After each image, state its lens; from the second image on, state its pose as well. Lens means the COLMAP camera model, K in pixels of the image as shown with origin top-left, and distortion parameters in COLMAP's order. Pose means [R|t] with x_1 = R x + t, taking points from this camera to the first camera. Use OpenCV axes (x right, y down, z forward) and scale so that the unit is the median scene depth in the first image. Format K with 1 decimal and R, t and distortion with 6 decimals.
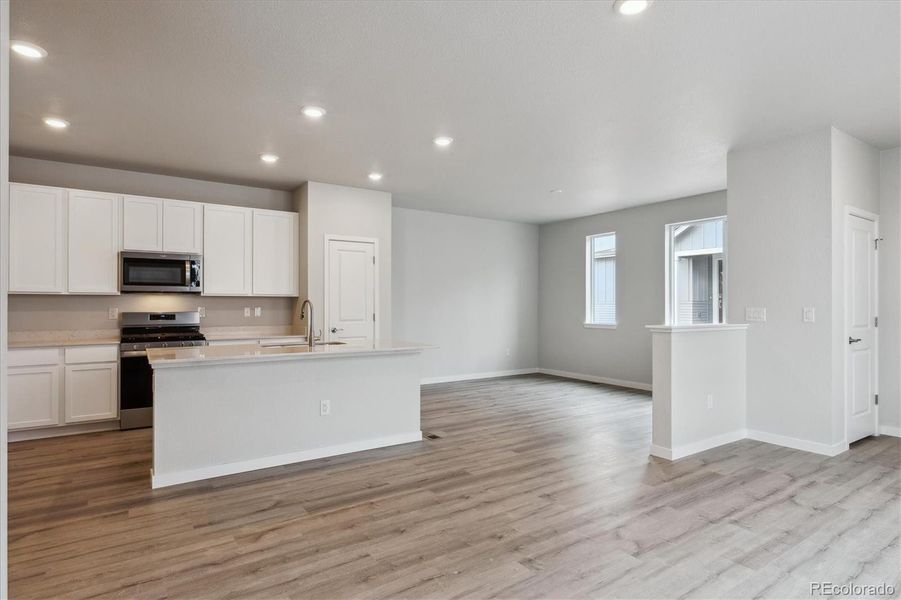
lens RADIAL K [[479.8, 0, 448.8], [0, 479.8, 298.7], [0, 0, 1]] dist [-0.004136, 0.000265]
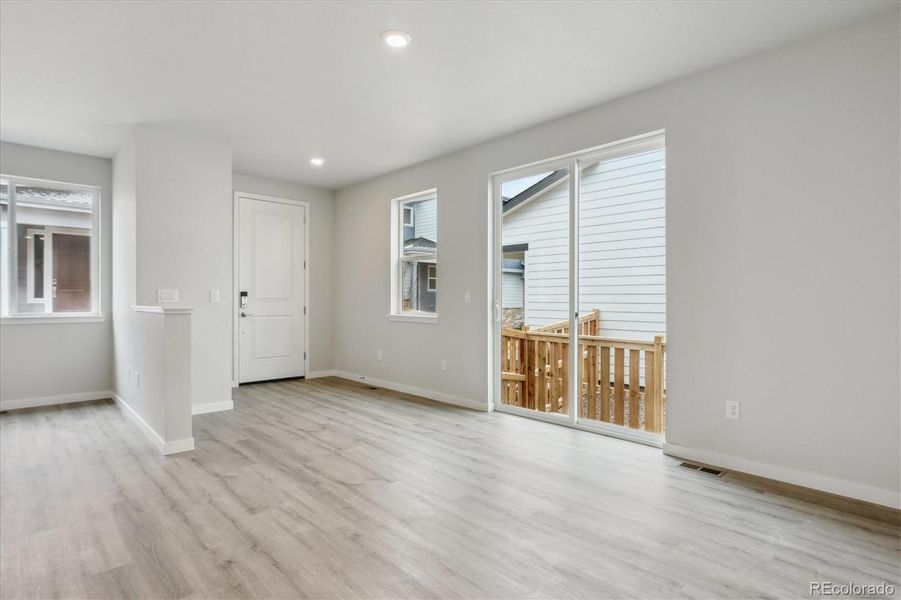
lens RADIAL K [[479.8, 0, 452.8], [0, 479.8, 297.5], [0, 0, 1]] dist [-0.004136, 0.000265]
pose [[-0.155999, 0.002050, 0.987755, -0.491745], [-0.014547, 0.999885, -0.004372, 0.033671], [-0.987650, -0.015051, -0.155951, 0.590754]]
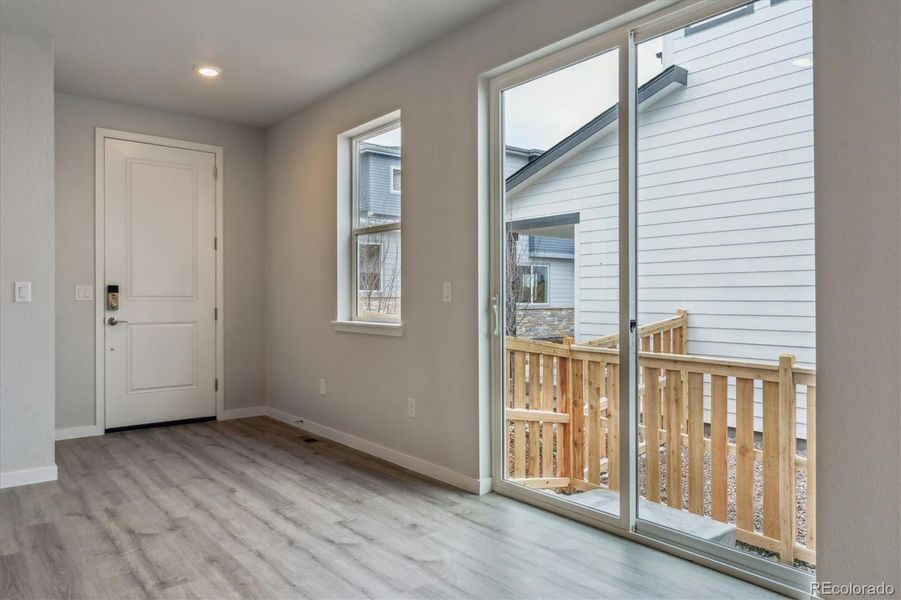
lens RADIAL K [[629.2, 0, 447.0], [0, 629.2, 294.9], [0, 0, 1]] dist [0.002535, -0.004098]
pose [[-0.080105, 0.001407, 0.996785, -0.217224], [-0.010369, 0.999944, -0.002244, 0.032851], [-0.996732, -0.010516, -0.080086, 0.439049]]
